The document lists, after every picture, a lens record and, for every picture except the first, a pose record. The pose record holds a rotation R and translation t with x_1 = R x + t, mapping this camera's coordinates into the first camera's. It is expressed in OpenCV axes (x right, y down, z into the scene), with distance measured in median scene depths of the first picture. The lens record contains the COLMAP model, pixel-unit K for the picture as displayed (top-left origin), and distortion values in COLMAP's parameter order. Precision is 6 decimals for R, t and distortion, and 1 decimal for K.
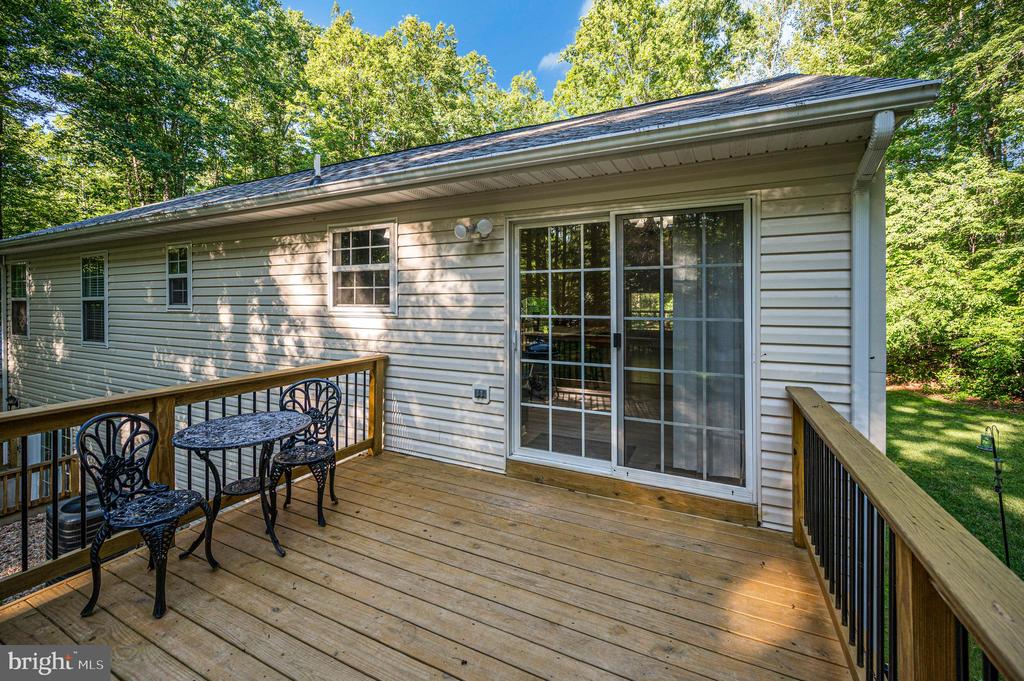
lens RADIAL K [[413.6, 0, 509.8], [0, 413.6, 298.9], [0, 0, 1]] dist [0.000551, 0.000018]
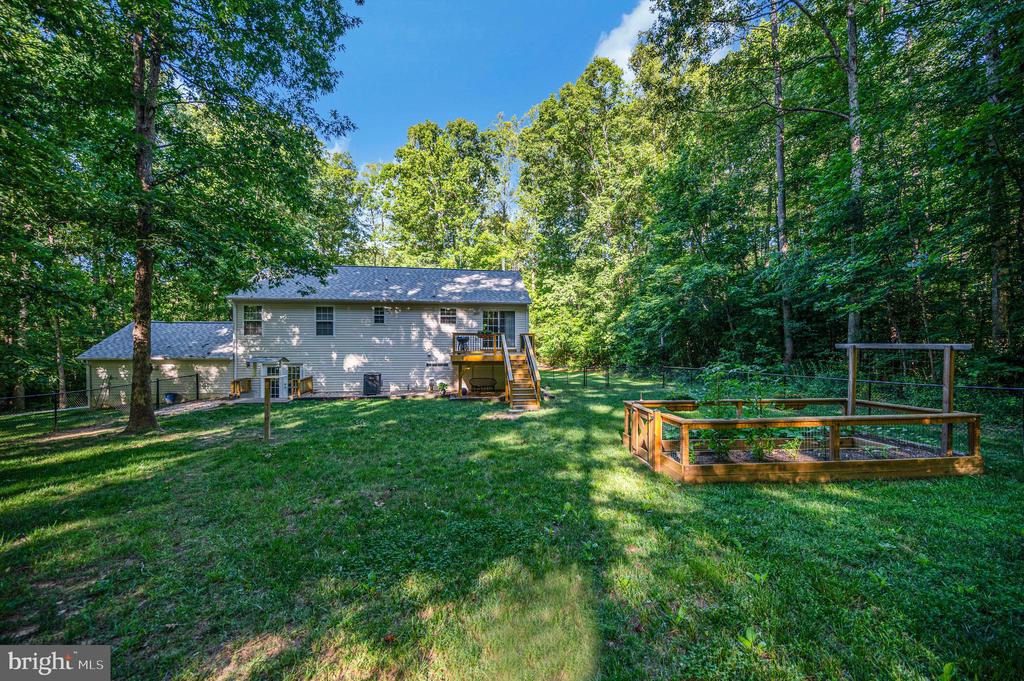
lens RADIAL K [[416.1, 0, 512.0], [0, 416.1, 340.5], [0, 0, 1]] dist [0.000621, -0.000076]
pose [[0.825363, -0.002710, 0.564596, -1.625212], [-0.007148, 0.999858, 0.015249, 0.086280], [-0.564557, -0.016622, 0.825226, -2.268219]]
